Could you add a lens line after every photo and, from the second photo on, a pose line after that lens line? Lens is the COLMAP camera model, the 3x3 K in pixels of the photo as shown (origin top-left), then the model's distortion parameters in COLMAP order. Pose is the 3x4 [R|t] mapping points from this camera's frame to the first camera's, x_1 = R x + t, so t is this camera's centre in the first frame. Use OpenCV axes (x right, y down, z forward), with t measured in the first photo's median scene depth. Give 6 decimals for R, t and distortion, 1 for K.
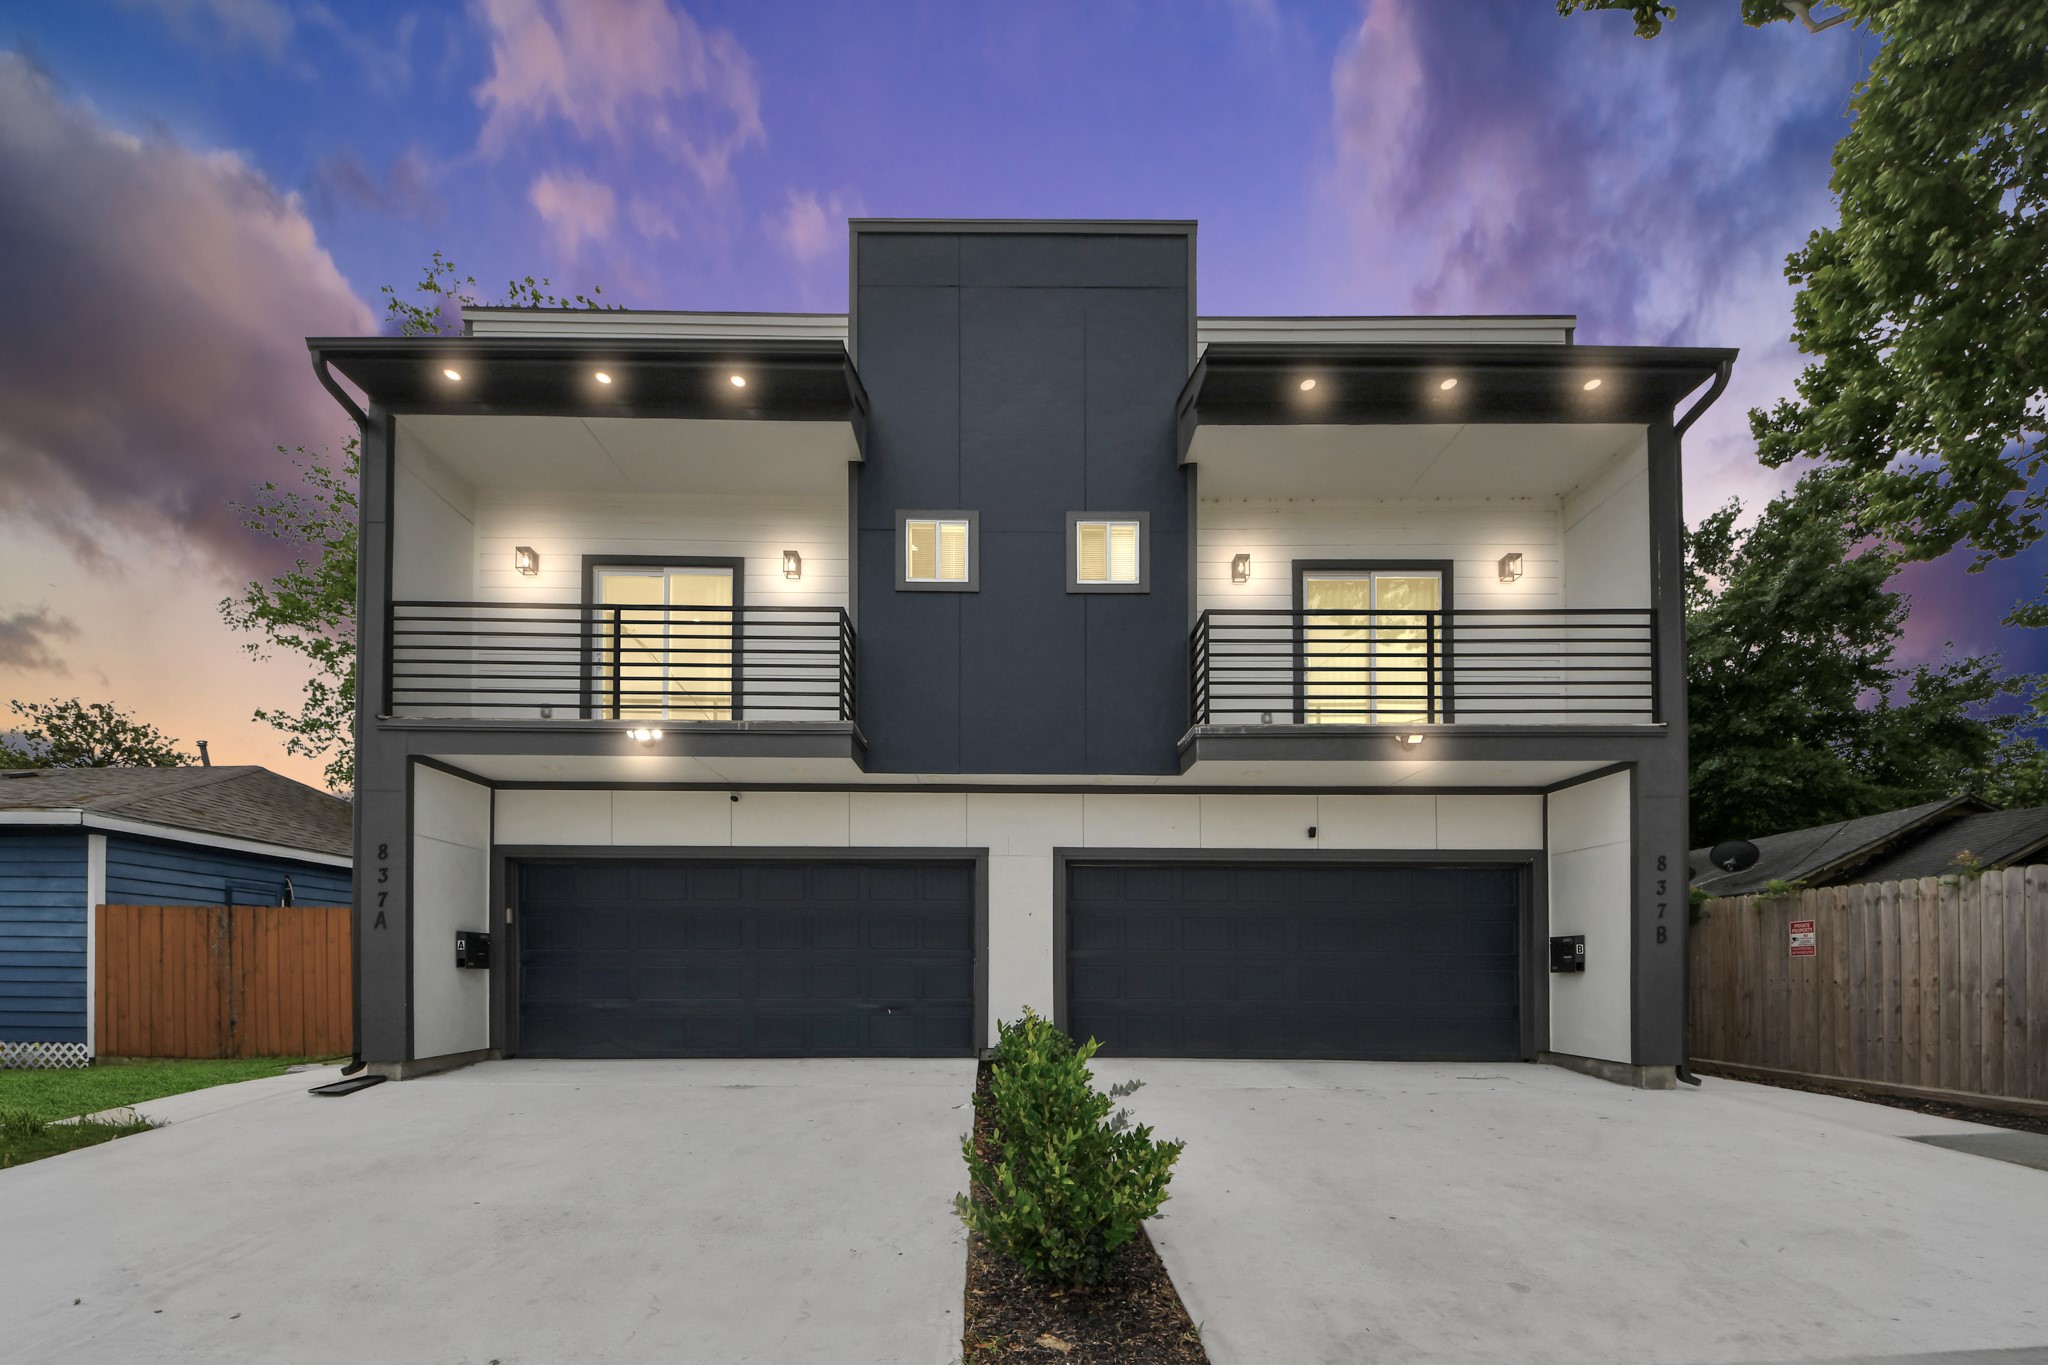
lens RADIAL K [[743.2, 0, 1024.6], [0, 743.2, 671.7], [0, 0, 1]] dist [-0.001335, -0.000781]
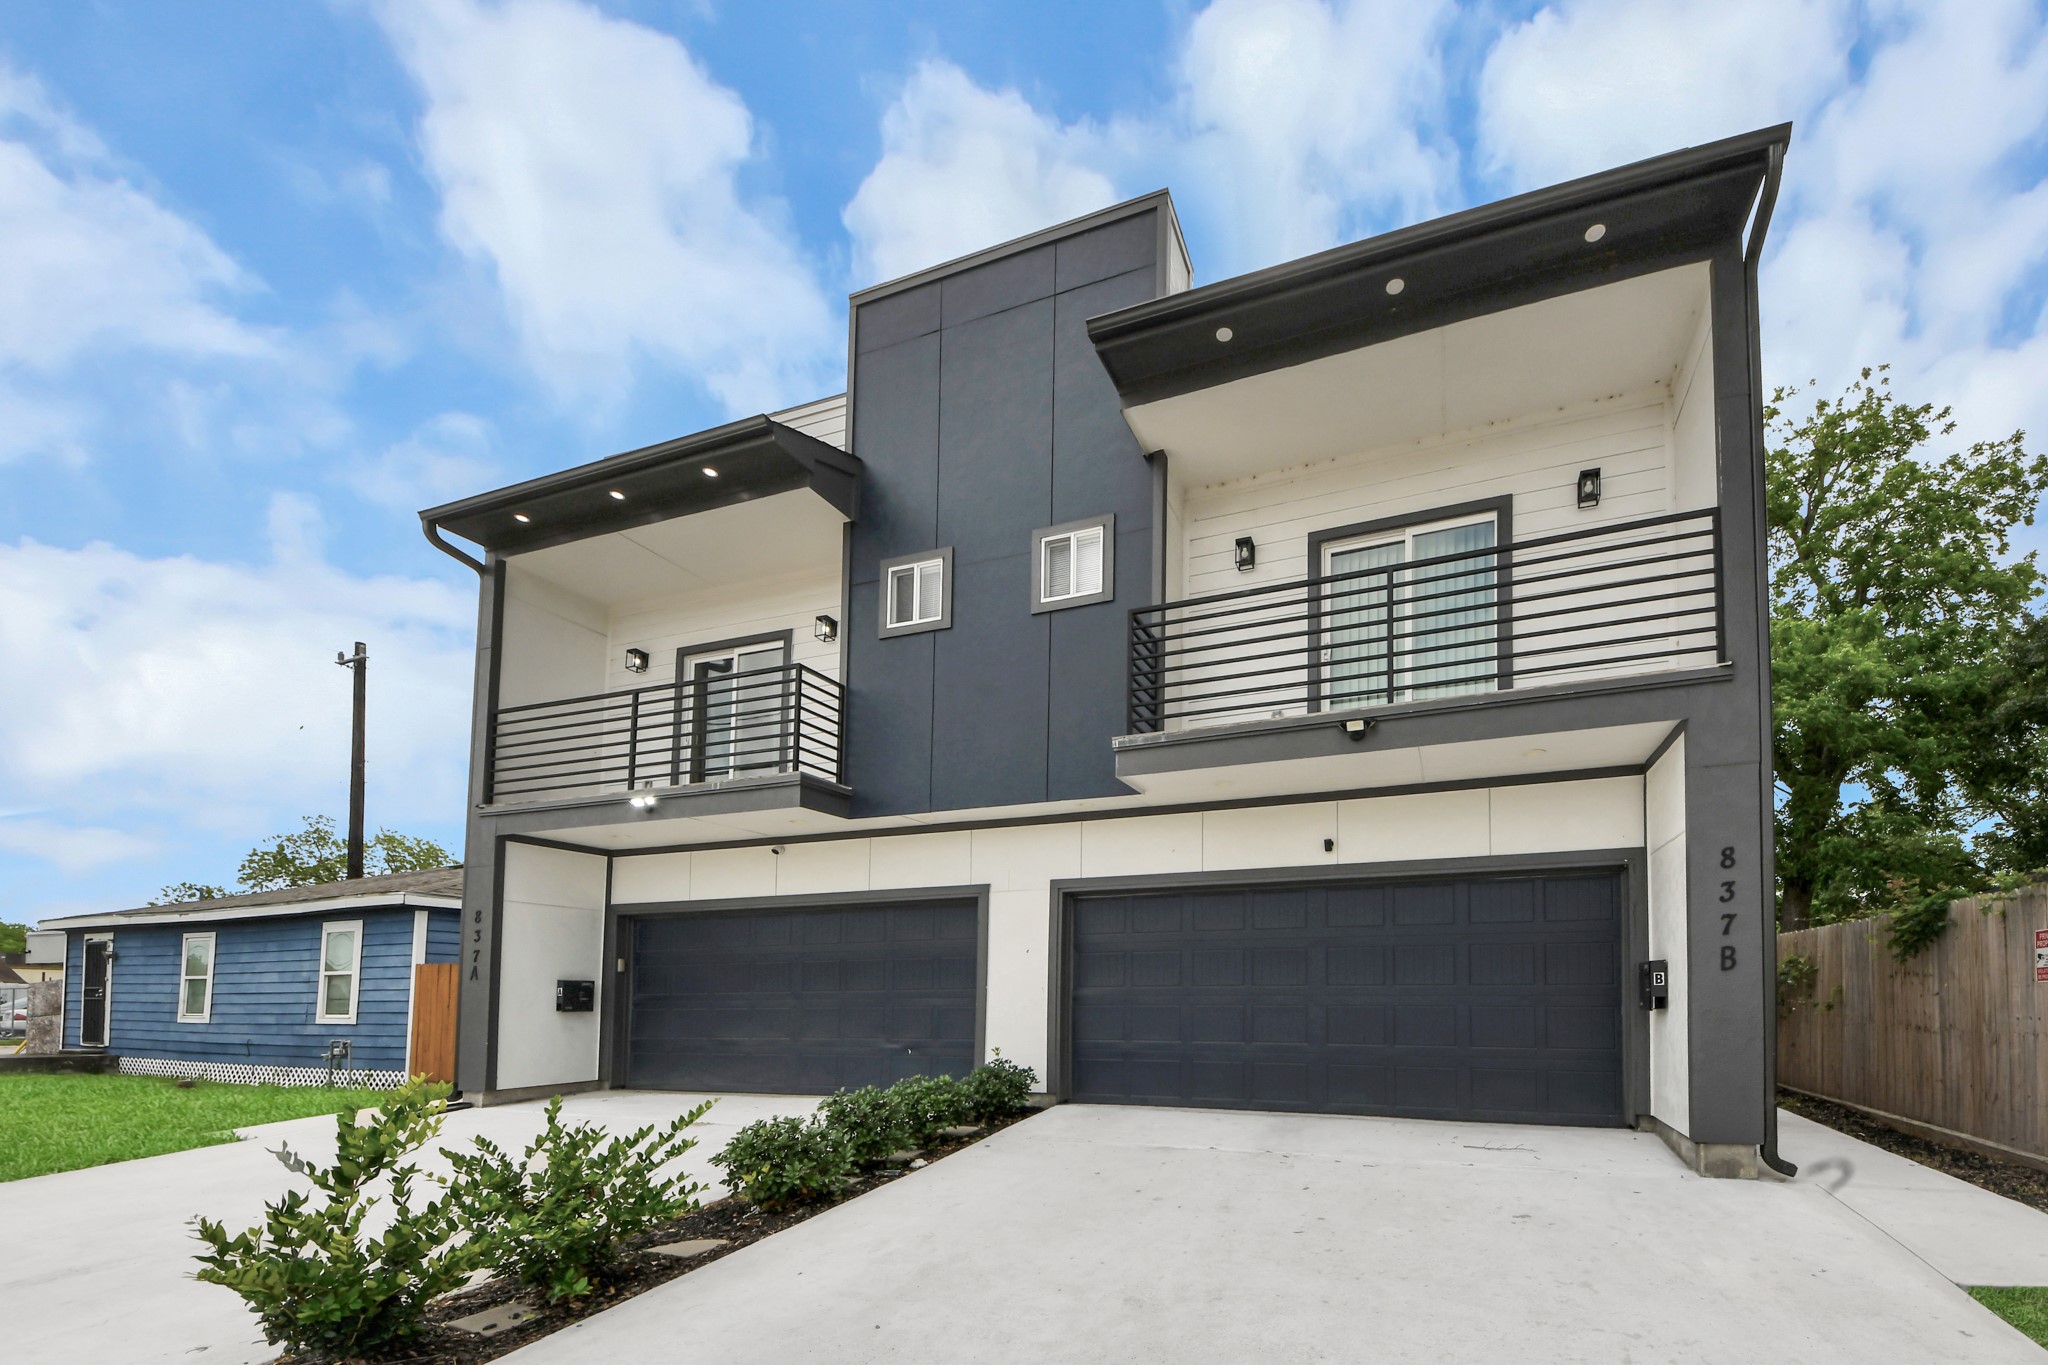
lens RADIAL K [[732.3, 0, 1023.2], [0, 732.3, 703.3], [0, 0, 1]] dist [0.010233, -0.006514]
pose [[0.948934, -0.126556, -0.288978, 0.313070], [0.124268, 0.991899, -0.026330, 0.032567], [0.289969, -0.010925, 0.956974, 0.092860]]
